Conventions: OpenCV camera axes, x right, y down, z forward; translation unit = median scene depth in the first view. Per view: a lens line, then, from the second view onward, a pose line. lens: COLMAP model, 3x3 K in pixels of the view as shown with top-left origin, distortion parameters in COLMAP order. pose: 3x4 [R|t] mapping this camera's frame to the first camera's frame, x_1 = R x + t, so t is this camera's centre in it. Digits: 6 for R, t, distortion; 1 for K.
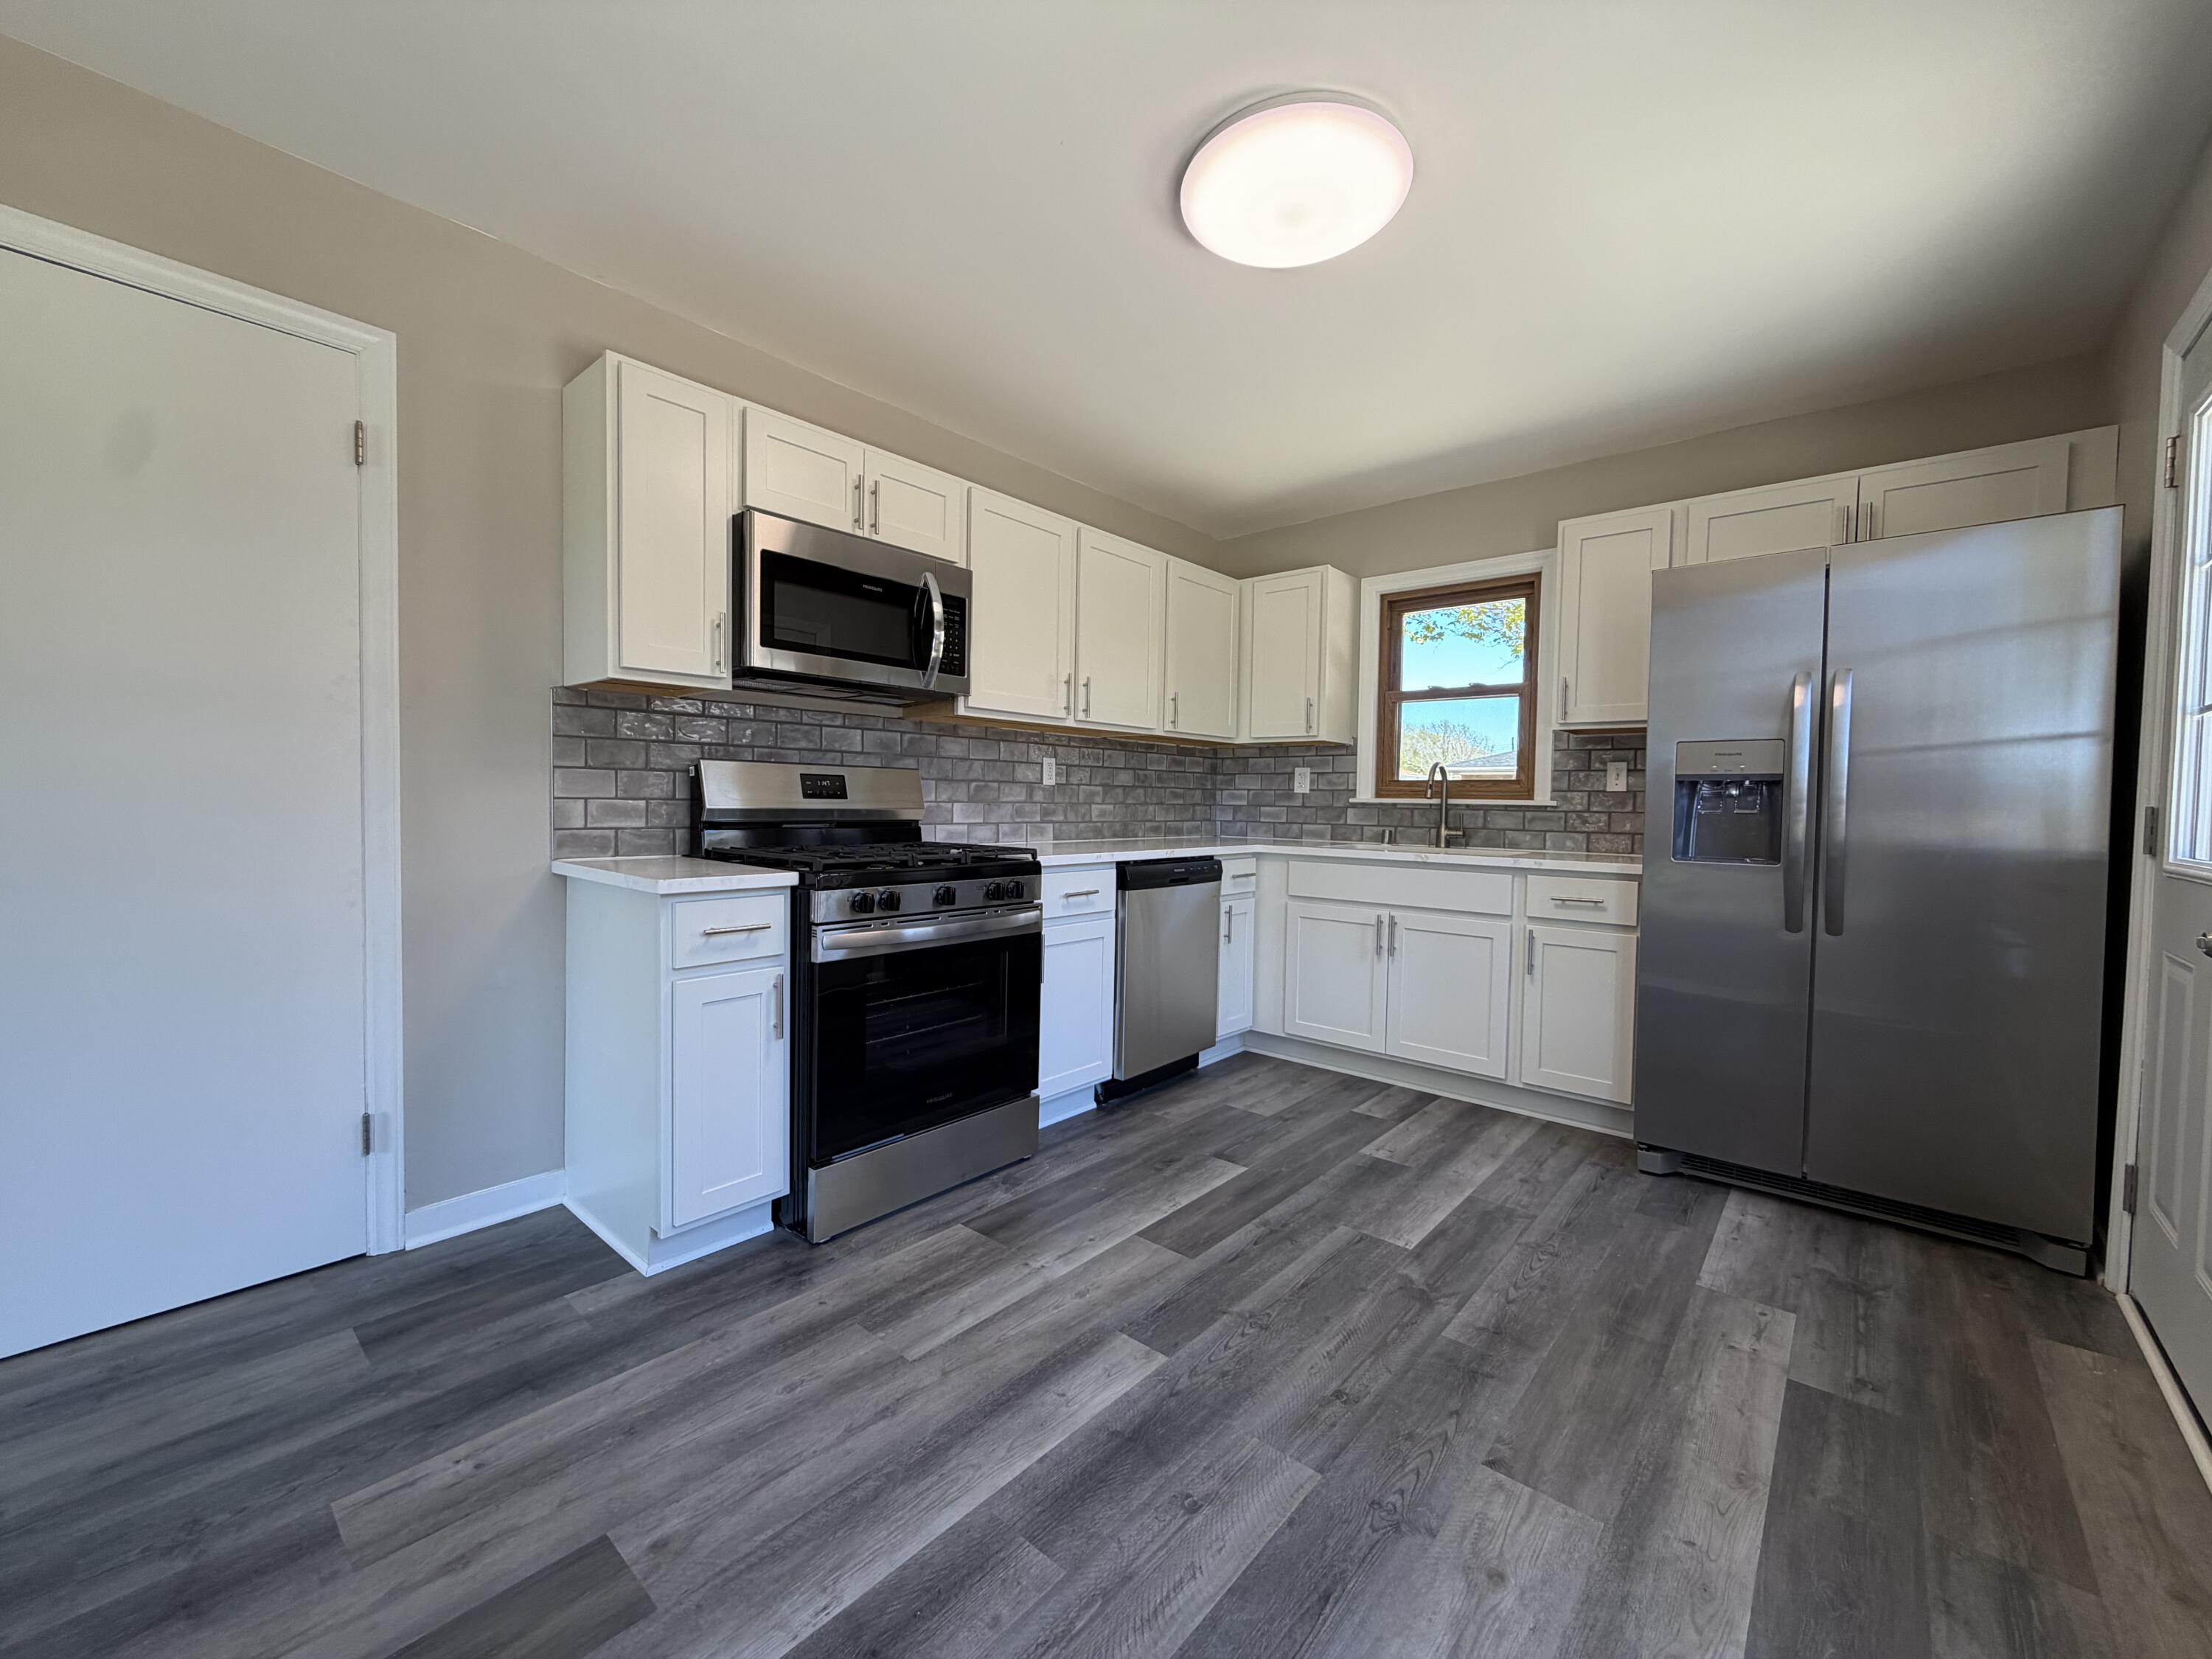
lens RADIAL K [[883.5, 0, 1111.2], [0, 883.5, 822.9], [0, 0, 1]] dist [-0.000123, -0.000532]
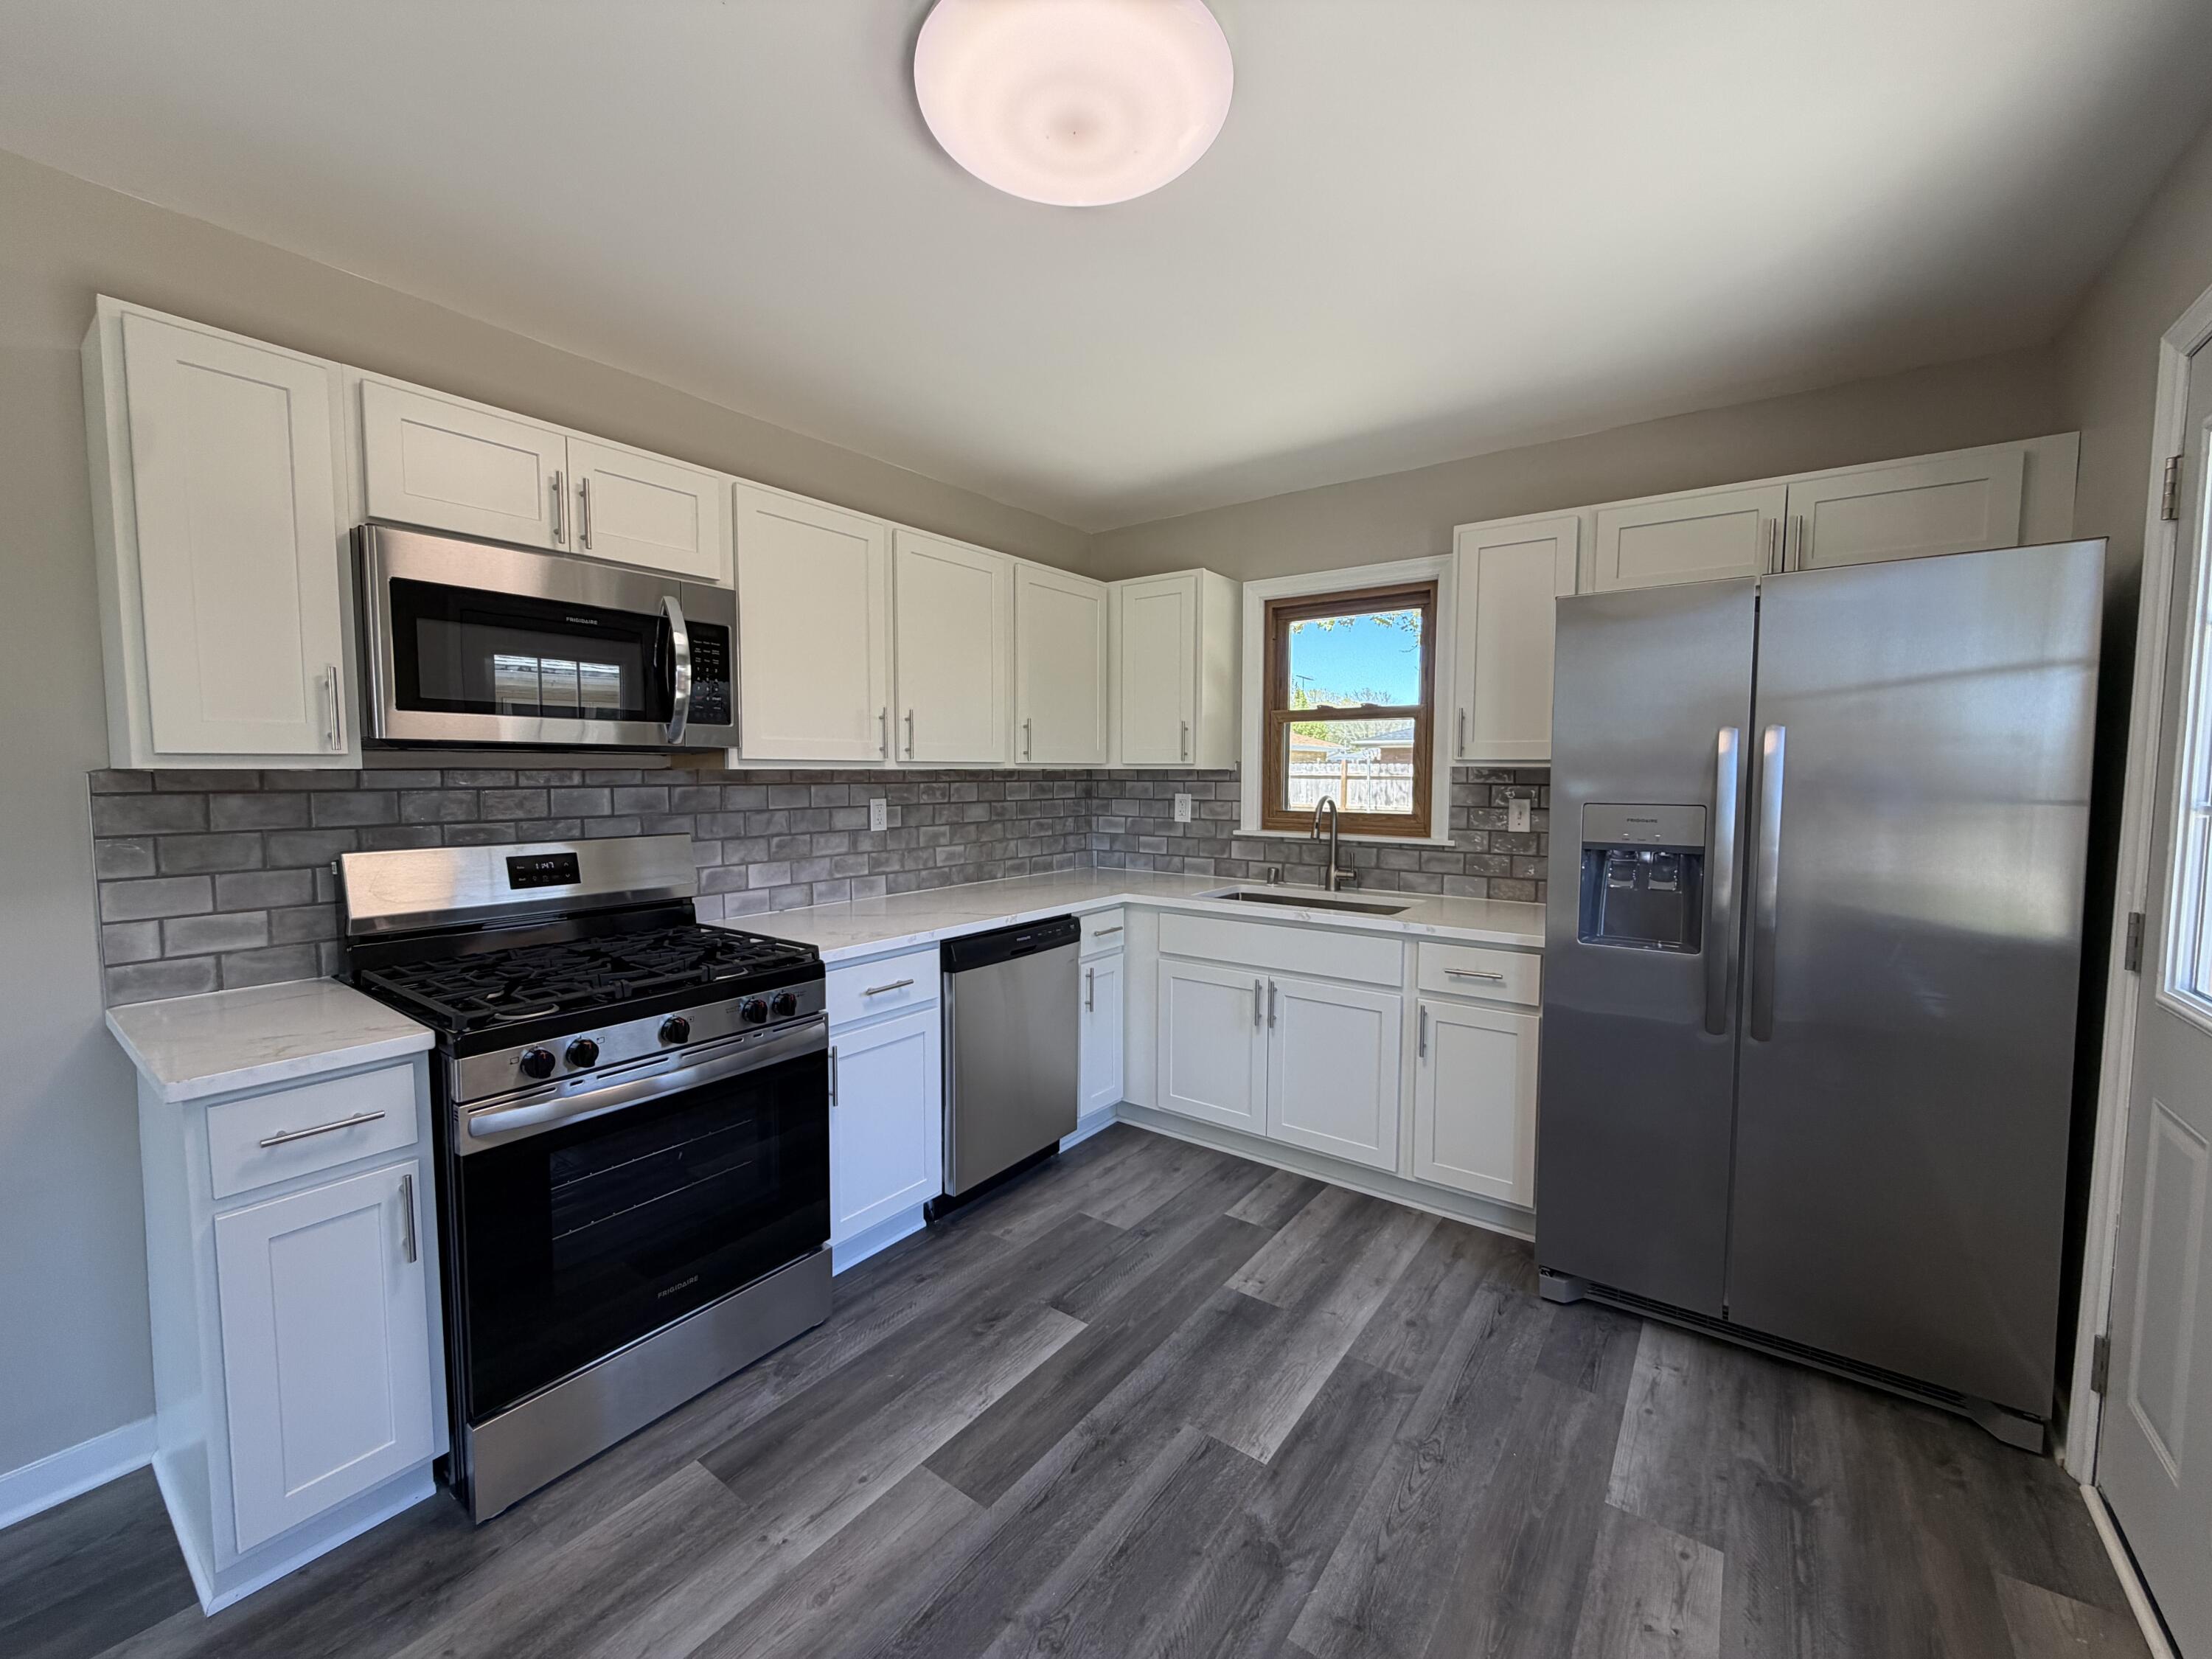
lens RADIAL K [[883.5, 0, 1111.2], [0, 883.5, 822.9], [0, 0, 1]] dist [-0.000123, -0.000532]
pose [[0.996803, -0.019522, 0.077480, 0.120546], [0.016892, 0.999263, 0.034465, -0.105452], [-0.078095, -0.033046, 0.996398, 0.187652]]
